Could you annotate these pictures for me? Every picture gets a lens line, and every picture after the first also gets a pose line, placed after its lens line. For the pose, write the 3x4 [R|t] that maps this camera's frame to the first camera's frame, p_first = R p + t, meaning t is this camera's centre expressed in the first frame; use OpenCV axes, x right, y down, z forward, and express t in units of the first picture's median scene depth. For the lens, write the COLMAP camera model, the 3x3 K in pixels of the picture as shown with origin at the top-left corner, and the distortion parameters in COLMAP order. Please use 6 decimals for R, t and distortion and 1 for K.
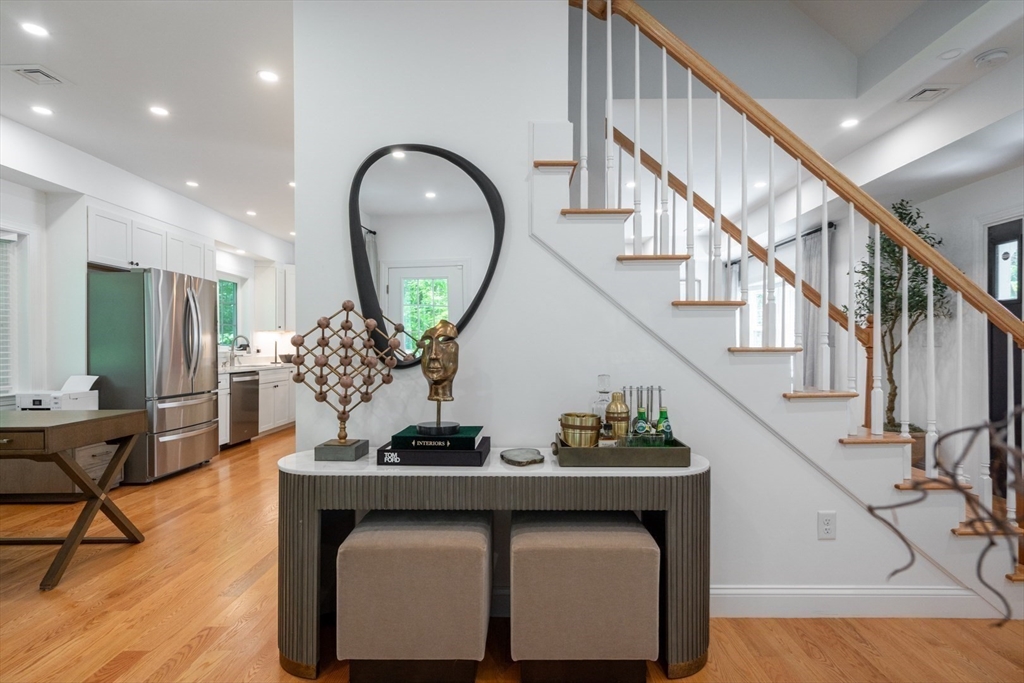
lens RADIAL K [[524.6, 0, 524.8], [0, 524.6, 353.4], [0, 0, 1]] dist [0.003415, 0.000476]
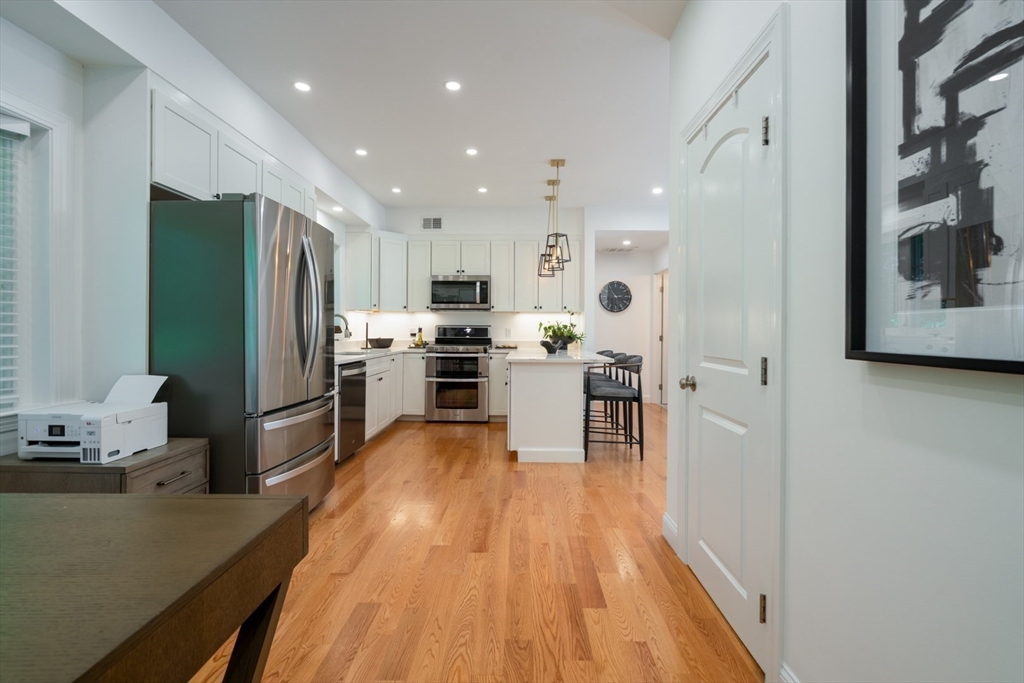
lens RADIAL K [[460.4, 0, 511.9], [0, 460.4, 334.6], [0, 0, 1]] dist [-0.003591, 0.000047]
pose [[0.999721, 0.004003, -0.023281, -0.414289], [-0.004131, 0.999977, -0.005432, -0.002159], [0.023258, 0.005527, 0.999714, 0.495948]]
